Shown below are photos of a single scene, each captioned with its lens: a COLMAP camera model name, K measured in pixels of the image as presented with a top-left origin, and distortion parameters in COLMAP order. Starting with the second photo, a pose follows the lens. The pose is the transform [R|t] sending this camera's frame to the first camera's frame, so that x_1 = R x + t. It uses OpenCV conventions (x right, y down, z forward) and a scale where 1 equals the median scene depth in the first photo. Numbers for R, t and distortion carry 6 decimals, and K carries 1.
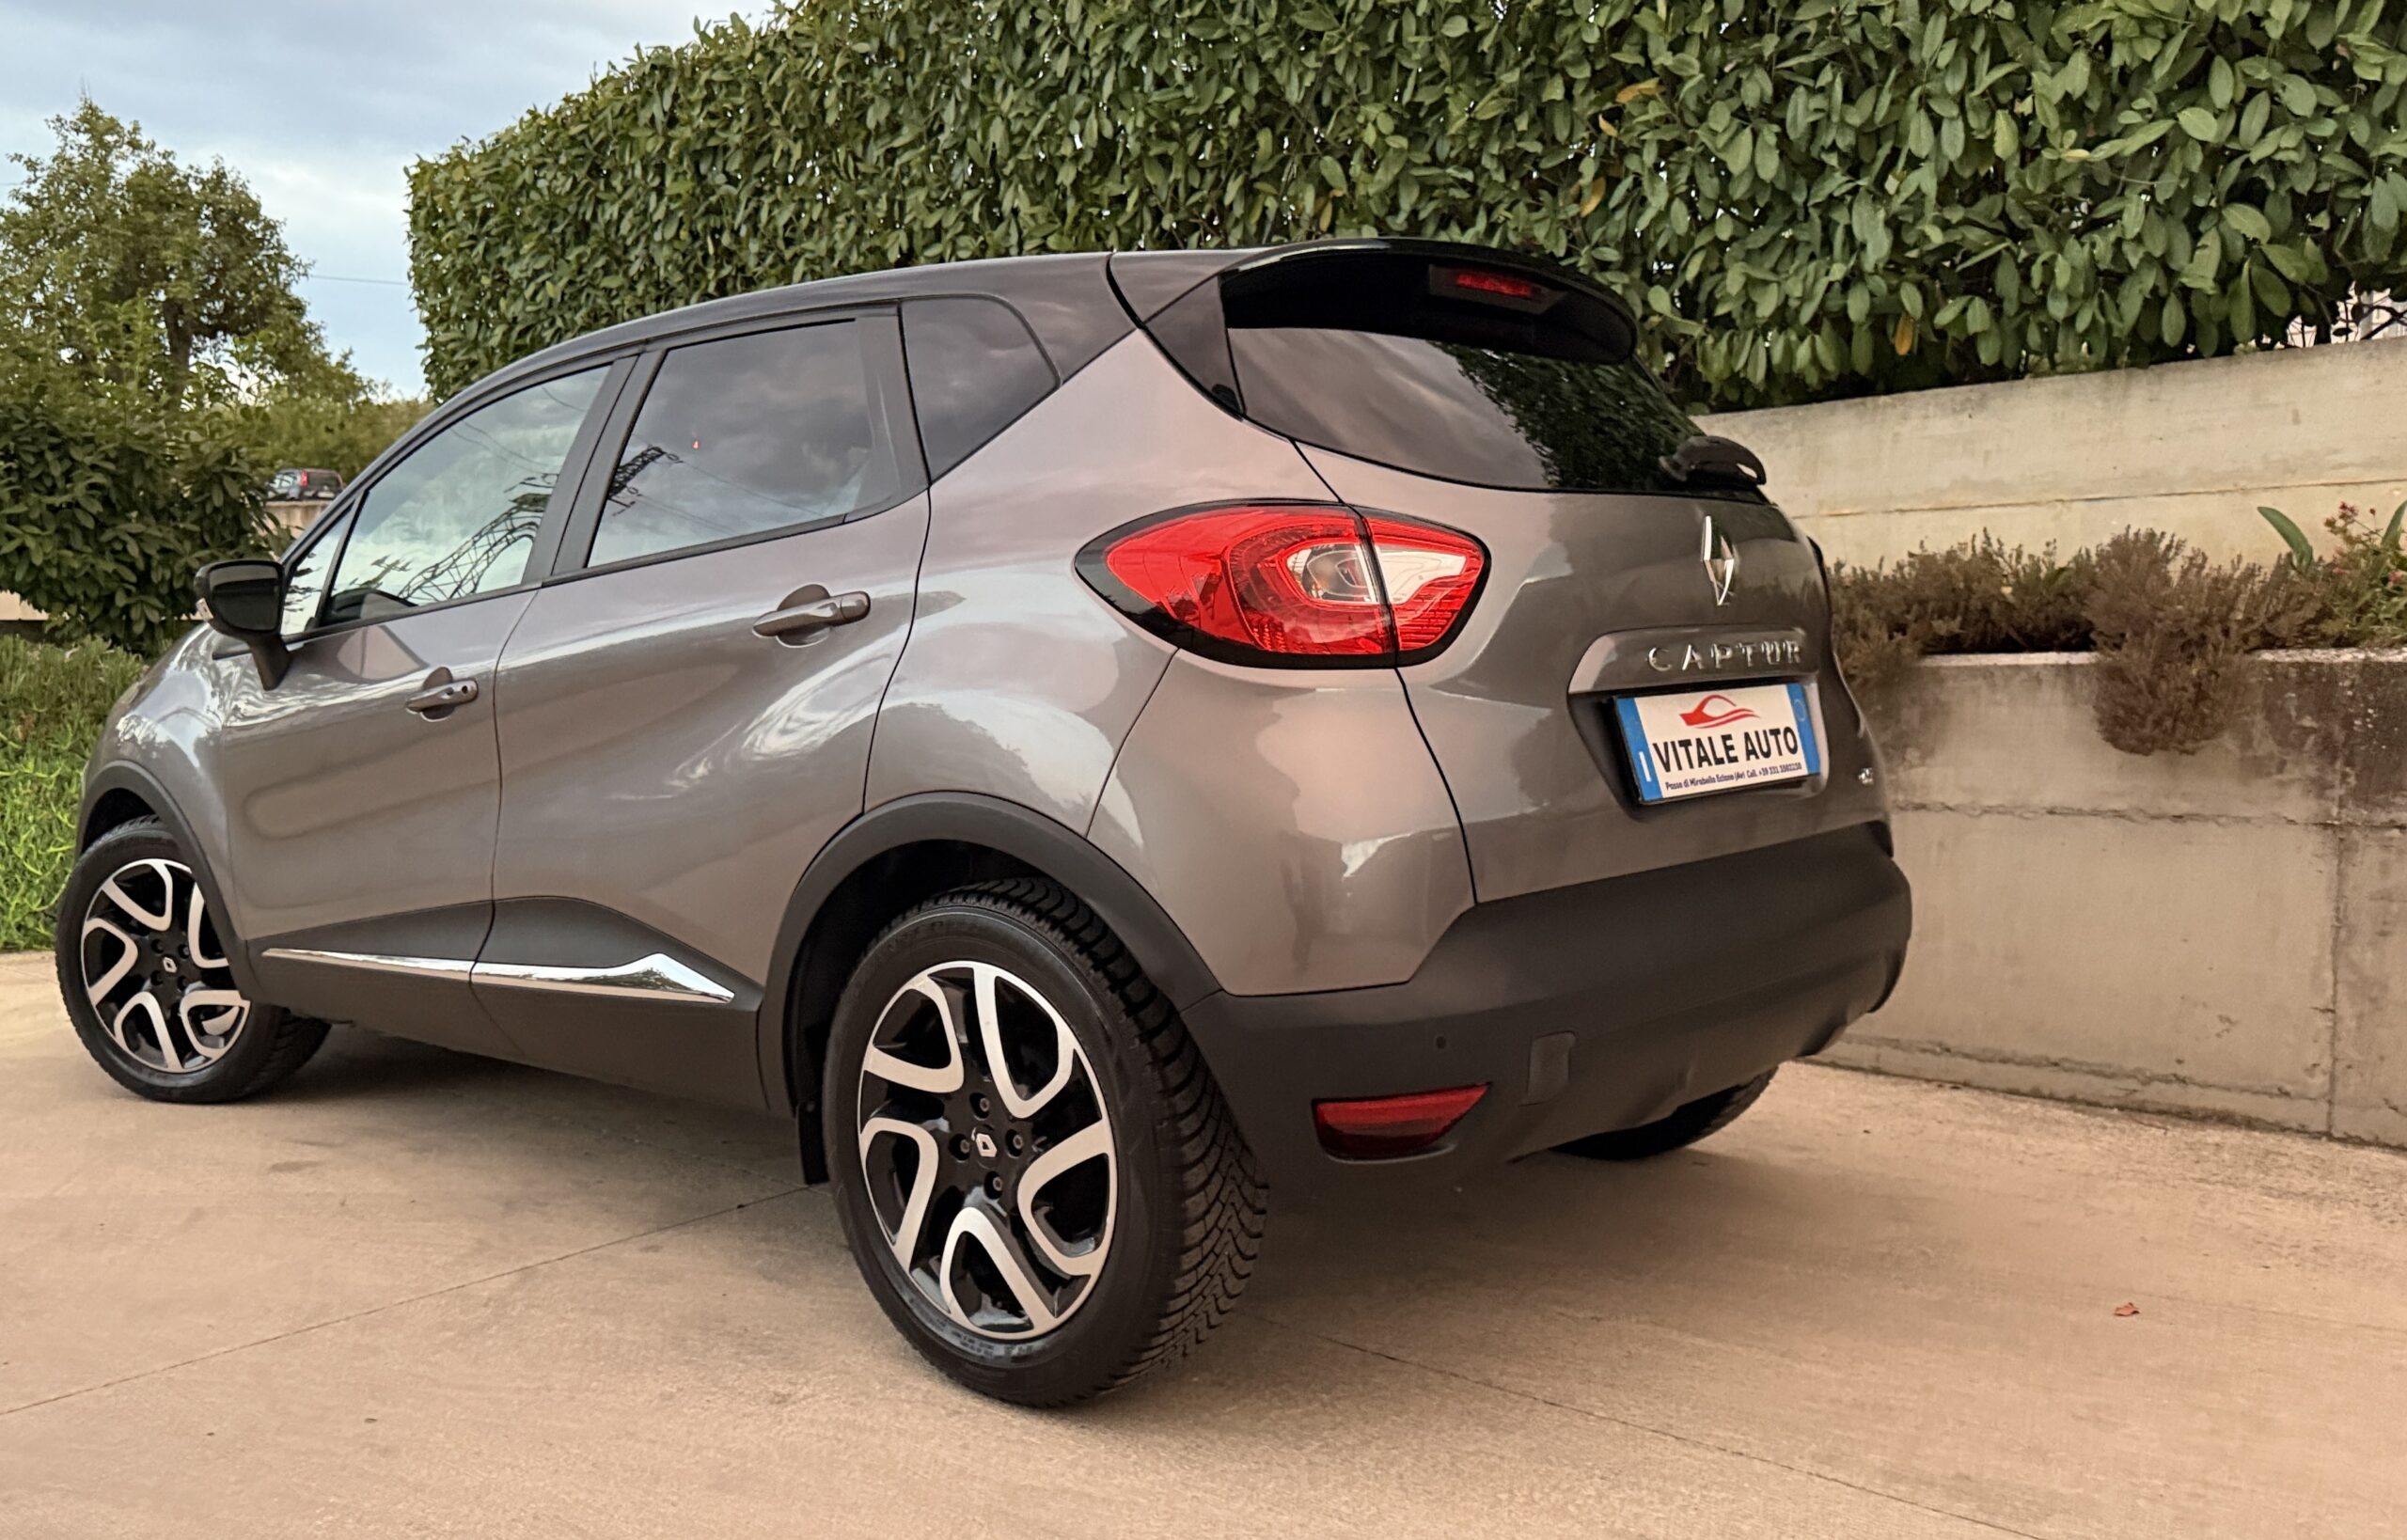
lens RADIAL K [[1994.9, 0, 1203.5], [0, 1994.9, 770.0], [0, 0, 1]] dist [-0.000035, -0.042826]
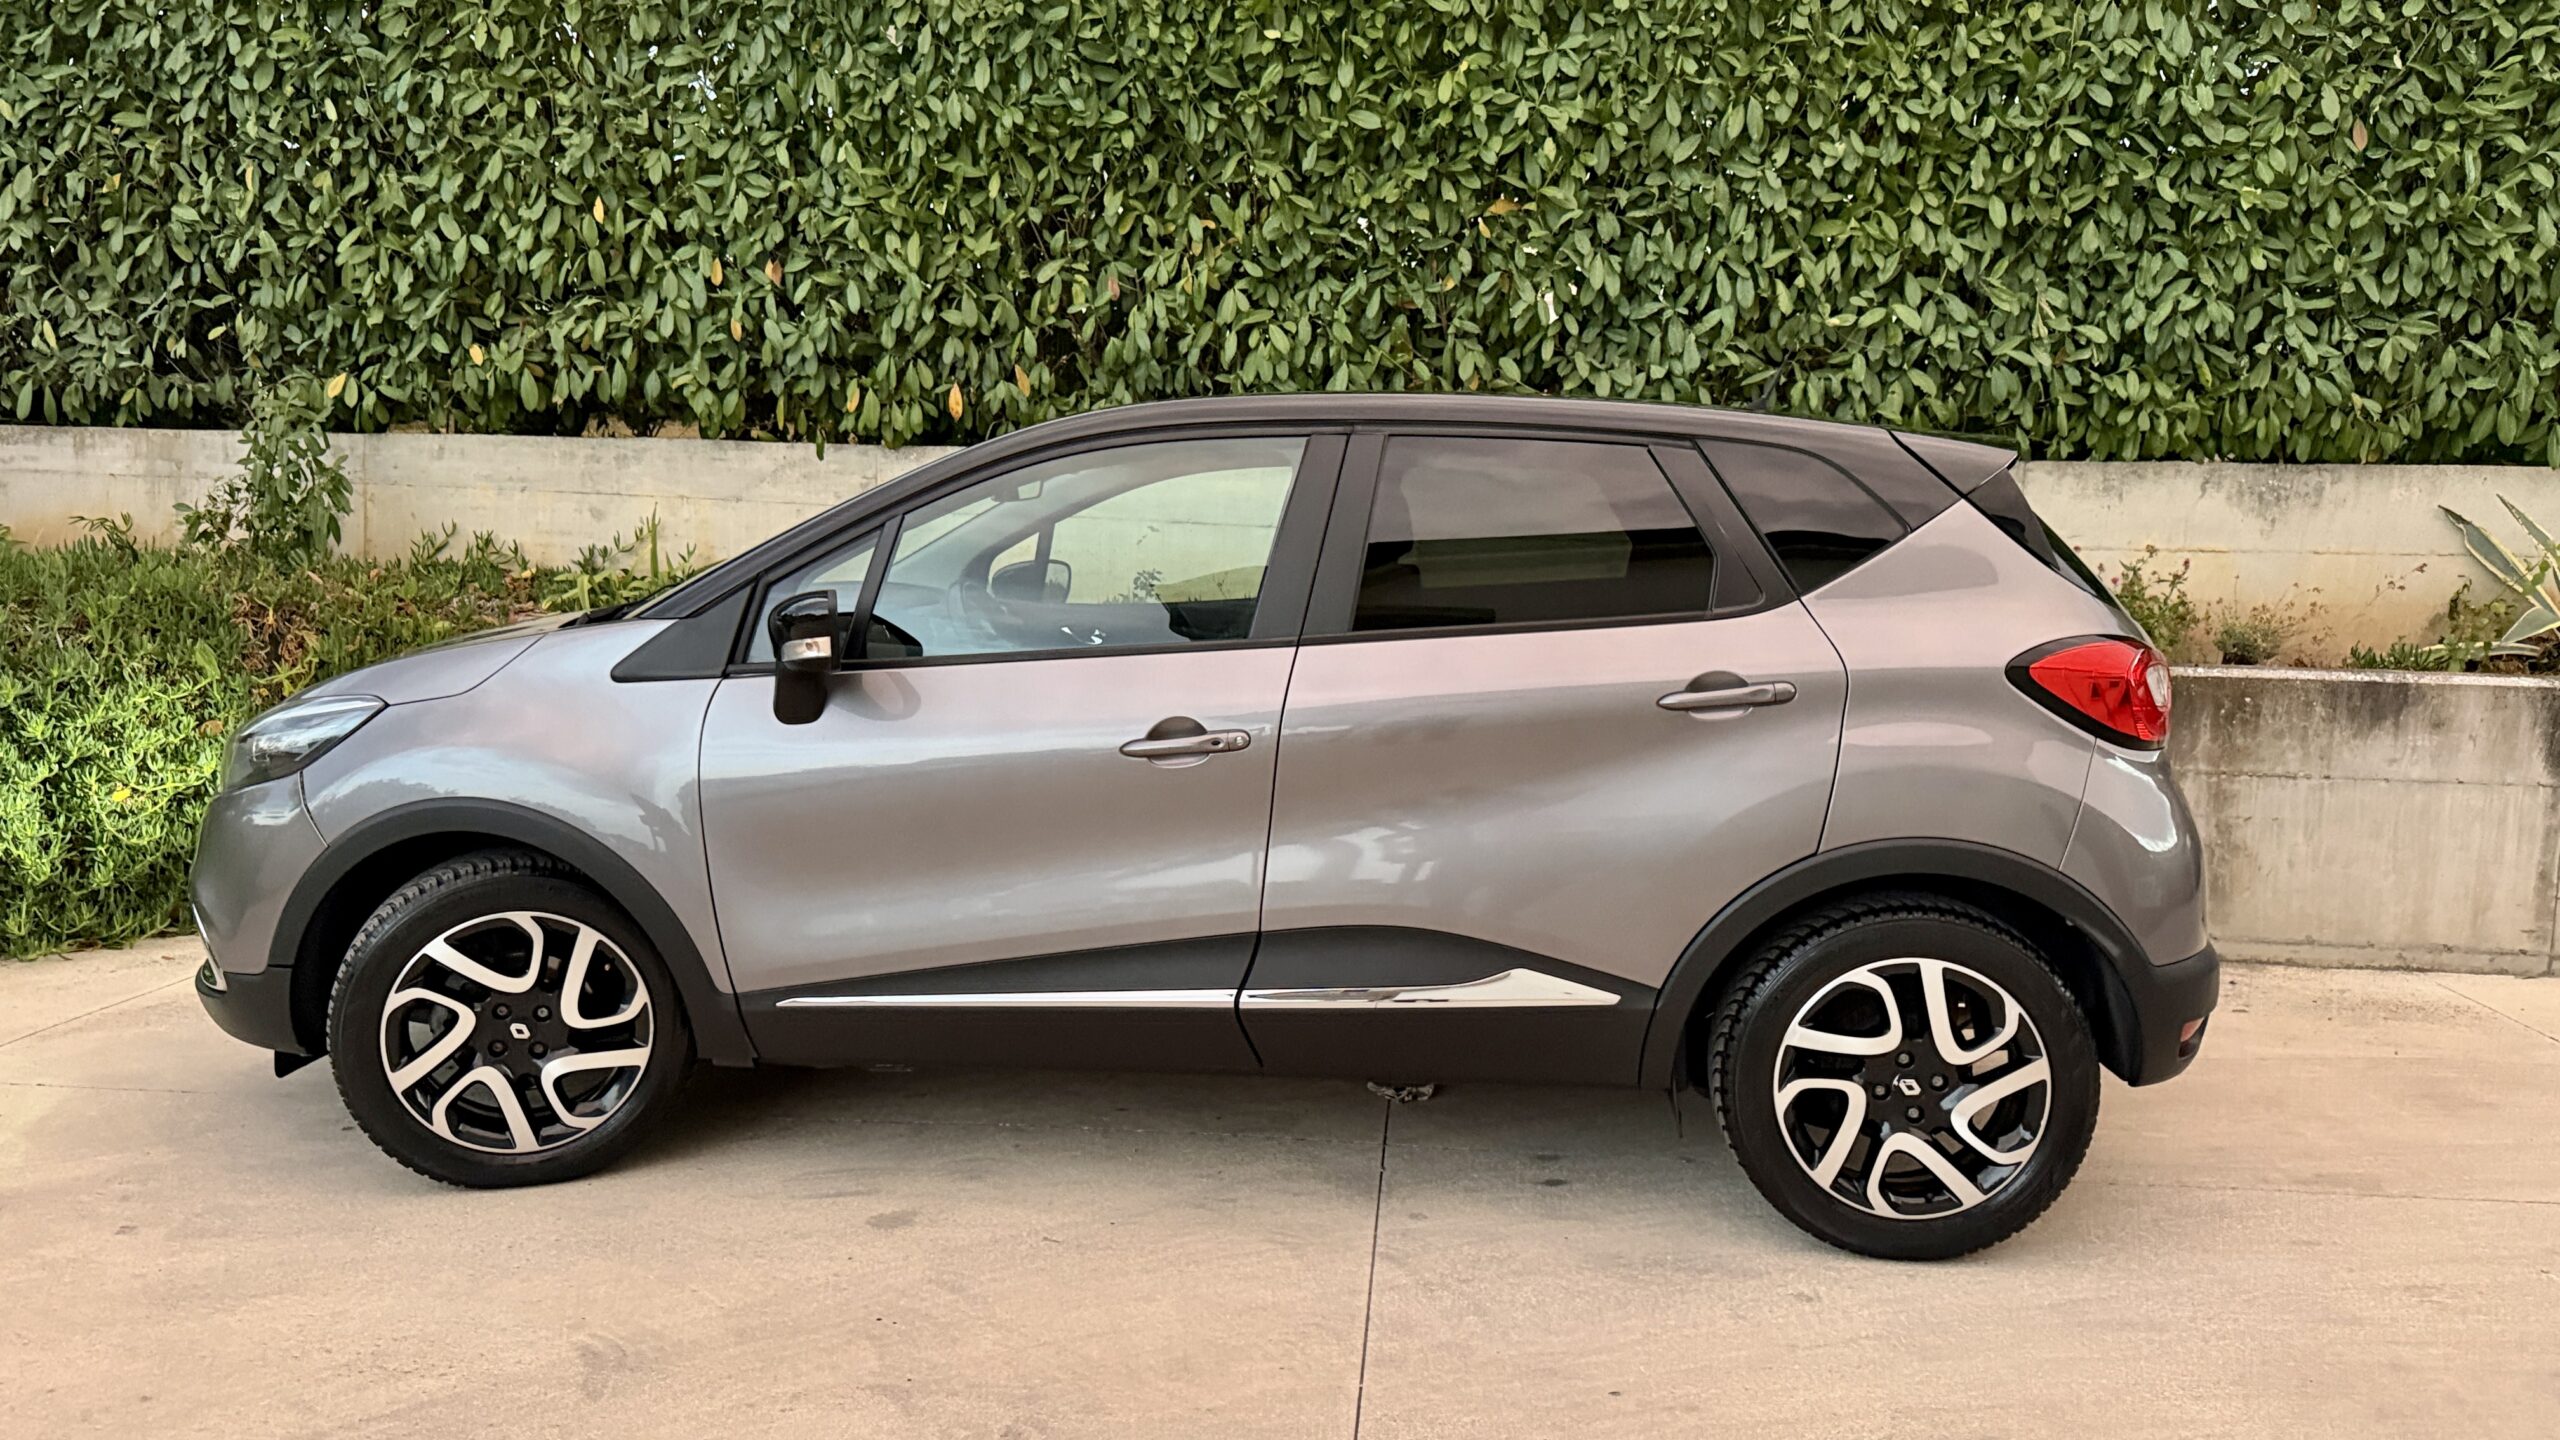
lens RADIAL K [[1735.7, 0, 1280.0], [0, 1735.7, 720.0], [0, 0, 1]] dist [0.160479, -0.353813]
pose [[0.765349, -0.035312, 0.642646, -0.748299], [-0.010940, 0.997636, 0.067846, -0.089580], [-0.643522, -0.058957, 0.763154, 0.216703]]
